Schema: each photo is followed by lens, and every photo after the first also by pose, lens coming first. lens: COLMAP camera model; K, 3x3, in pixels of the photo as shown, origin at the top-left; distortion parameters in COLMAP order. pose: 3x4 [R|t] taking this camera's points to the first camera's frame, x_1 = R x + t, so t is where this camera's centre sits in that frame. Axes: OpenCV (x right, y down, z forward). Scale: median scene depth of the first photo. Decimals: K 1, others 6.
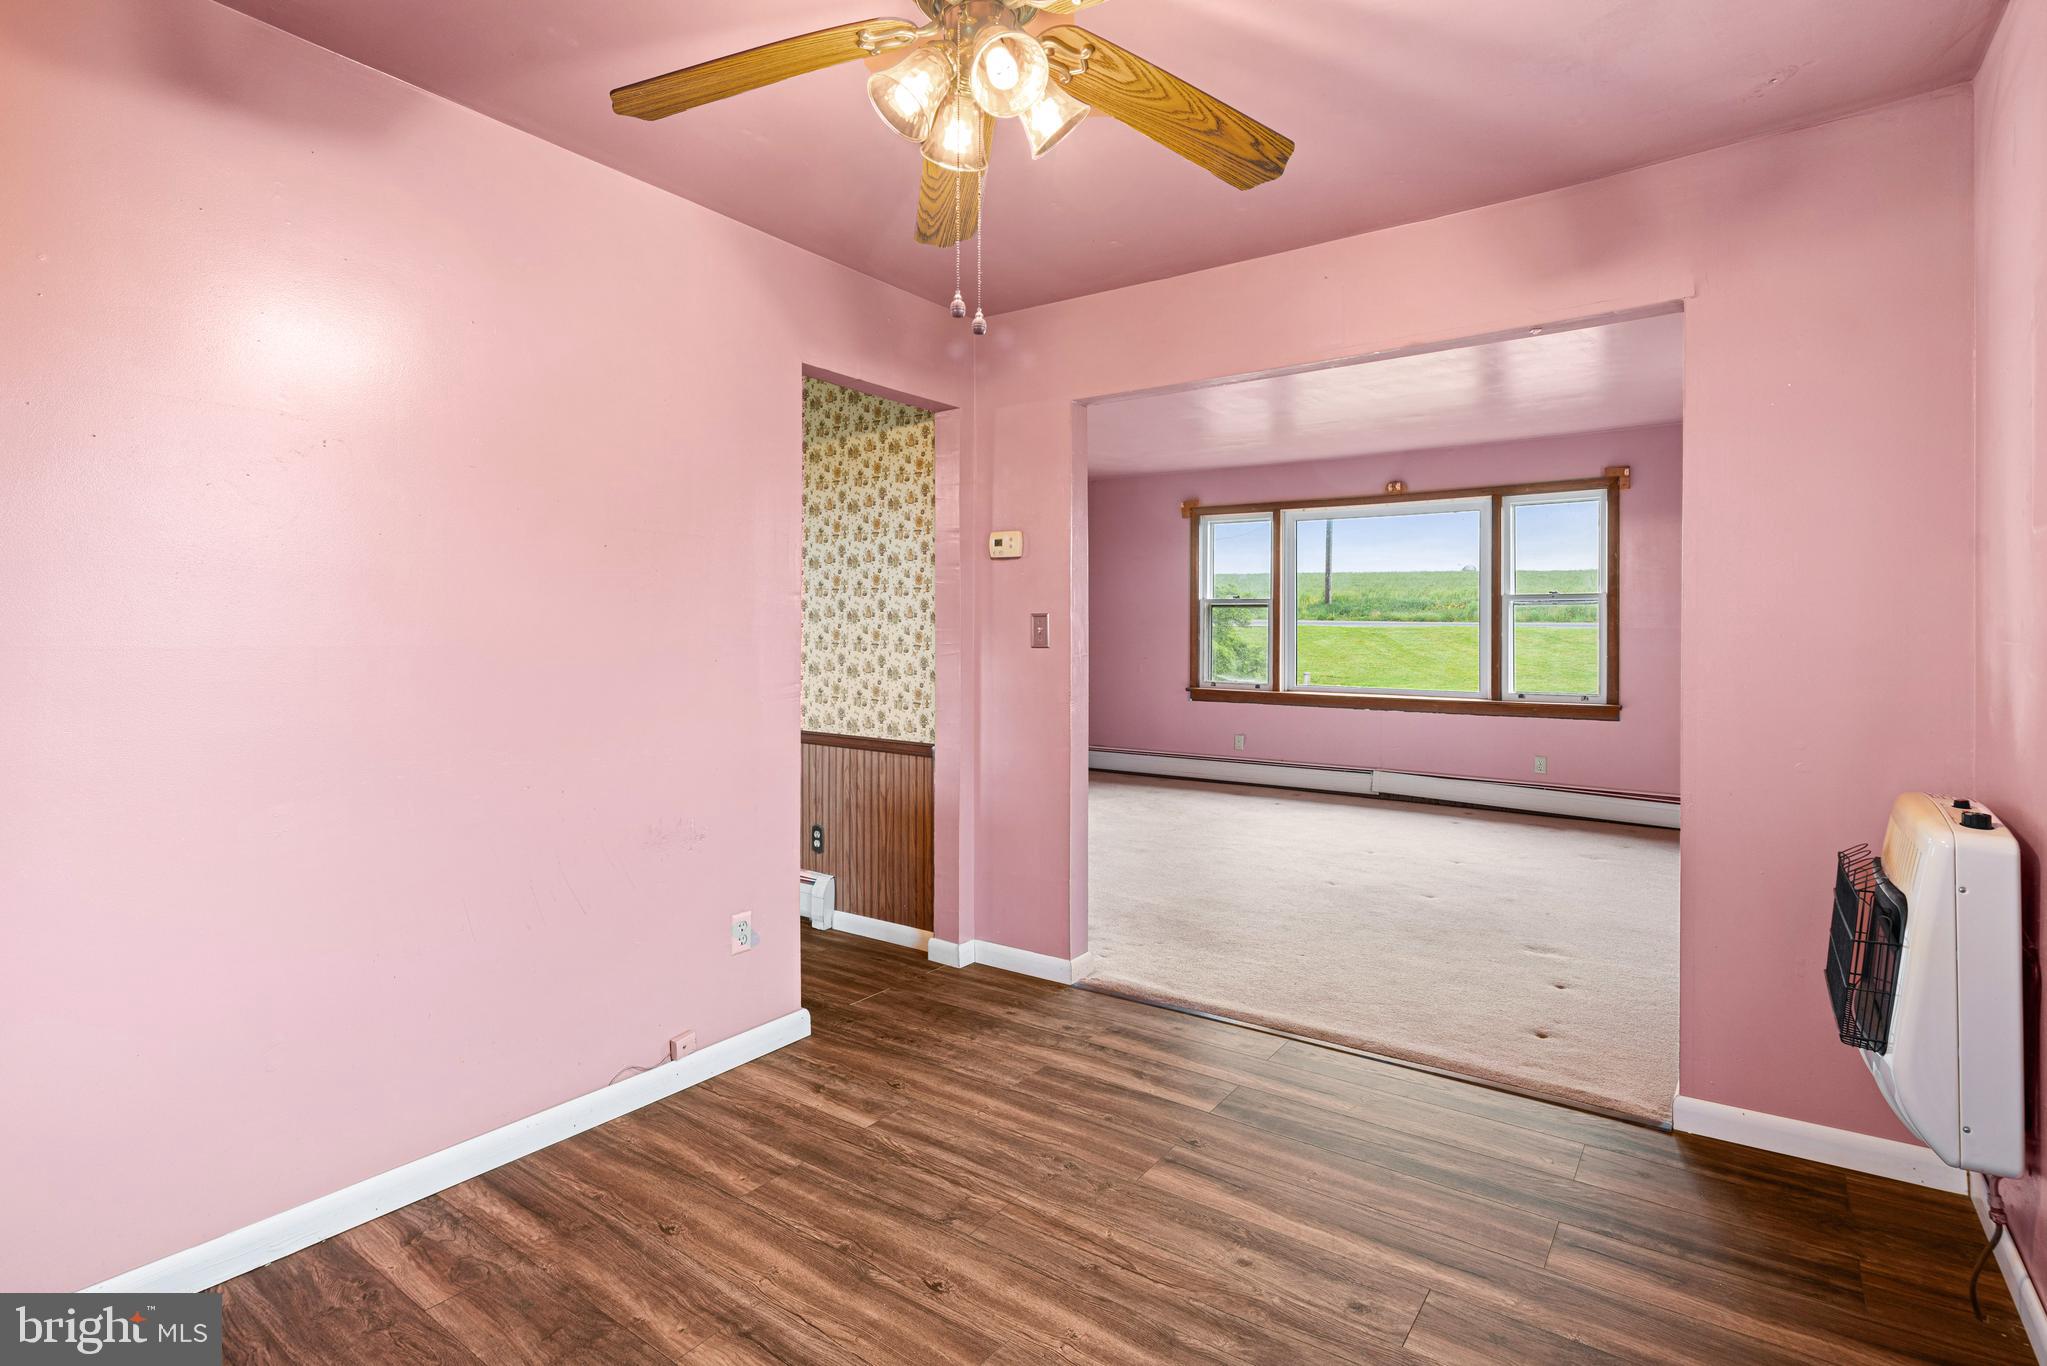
lens RADIAL K [[1006.9, 0, 1025.7], [0, 1006.9, 622.5], [0, 0, 1]] dist [-0.002139, -0.000261]
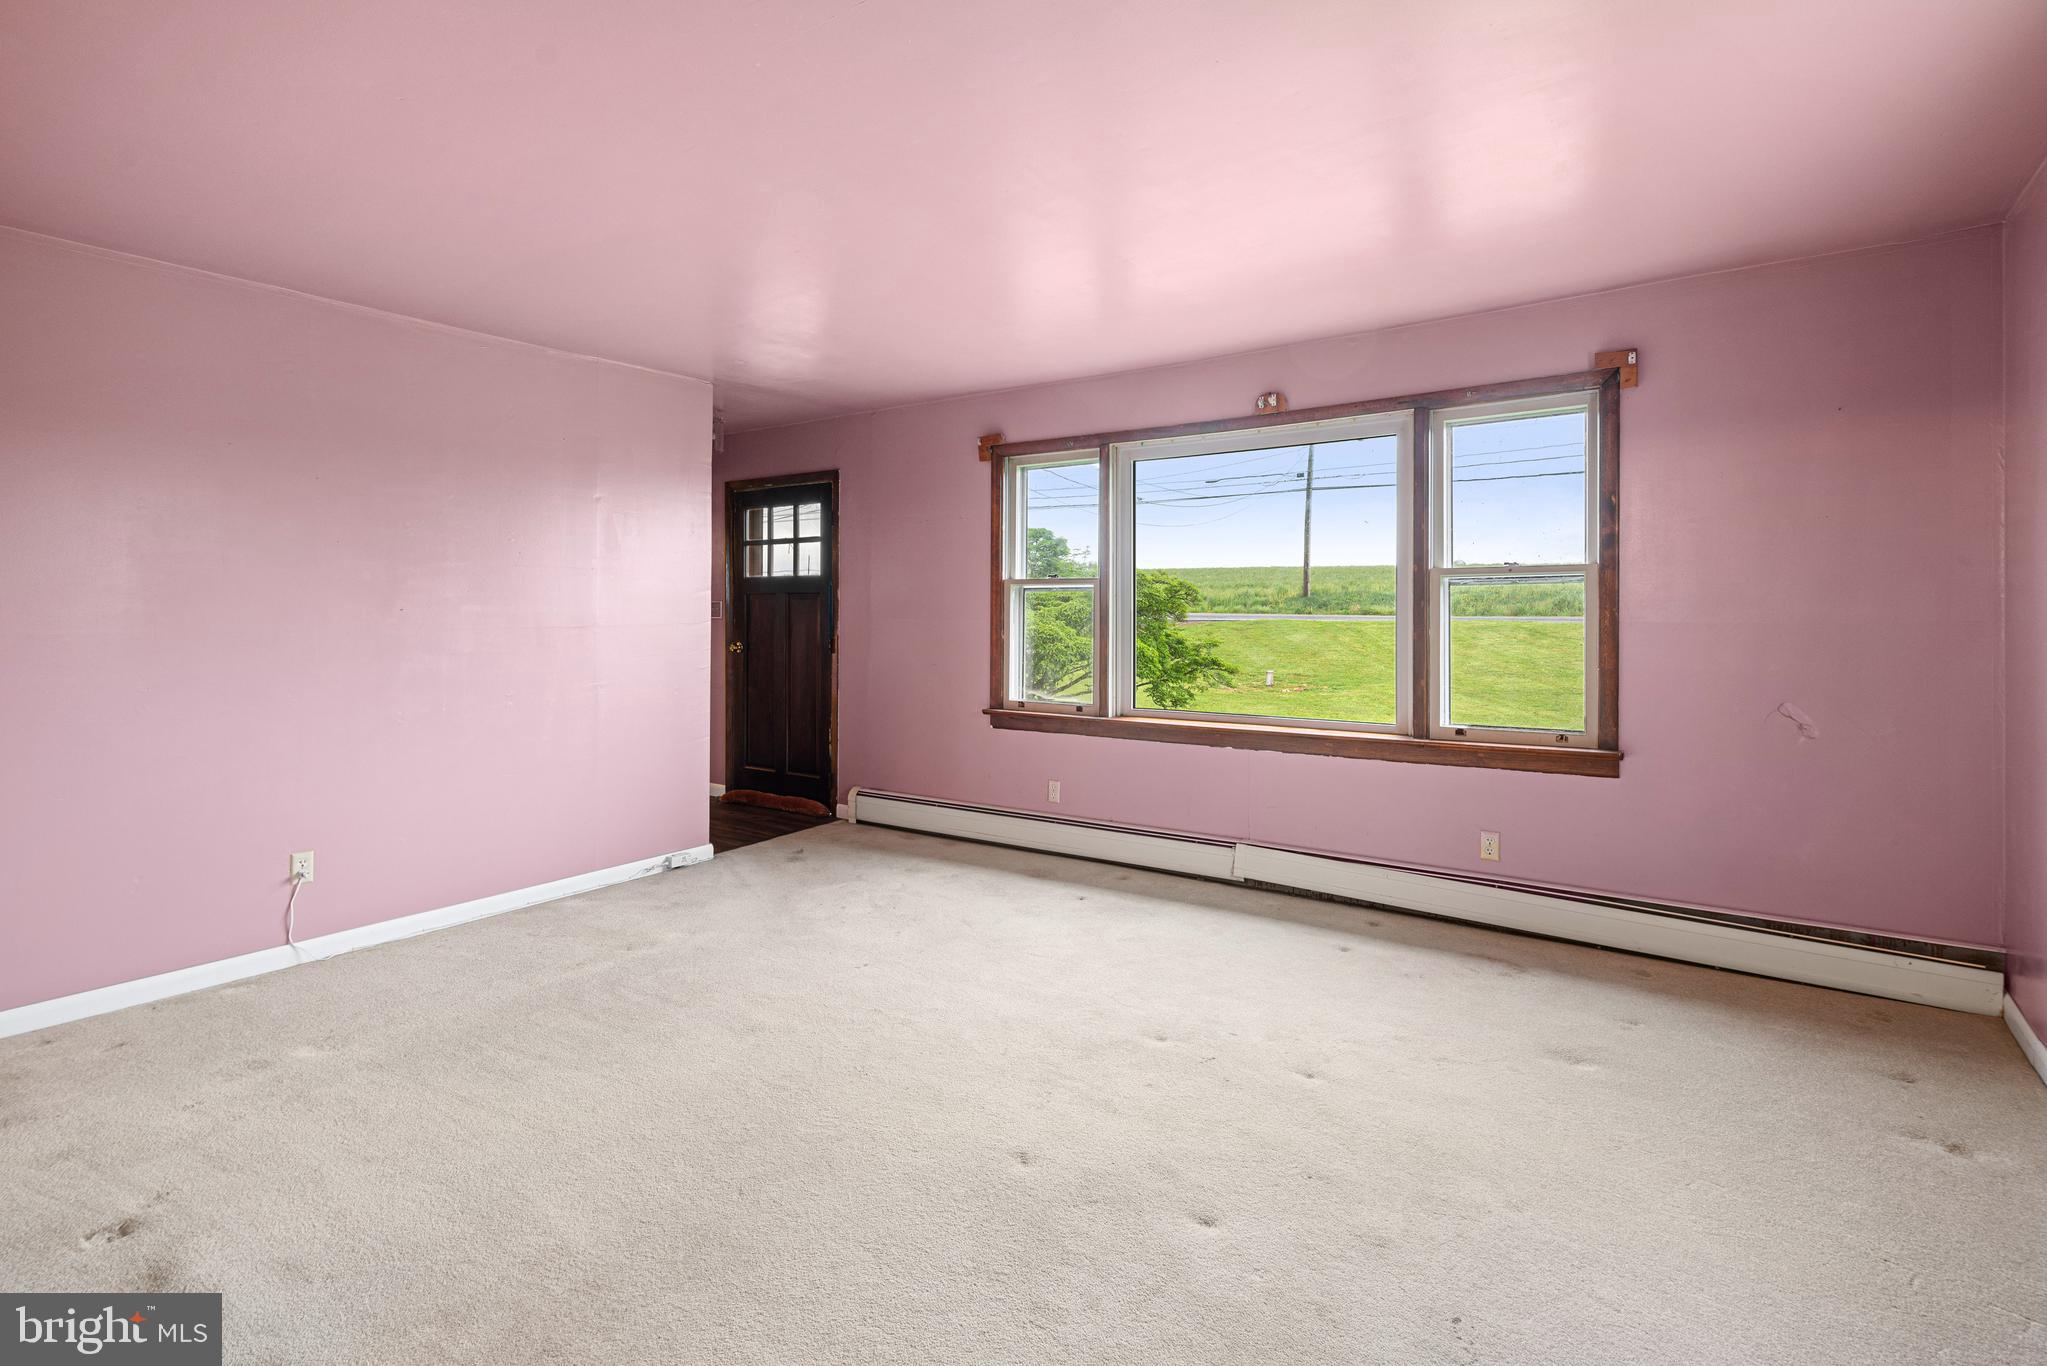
lens RADIAL K [[1006.9, 0, 1025.7], [0, 1006.9, 622.5], [0, 0, 1]] dist [-0.002139, -0.000261]
pose [[0.999953, -0.000868, 0.009676, 0.211027], [0.000815, 0.999985, 0.005441, 0.002345], [-0.009680, -0.005433, 0.999938, 0.369336]]
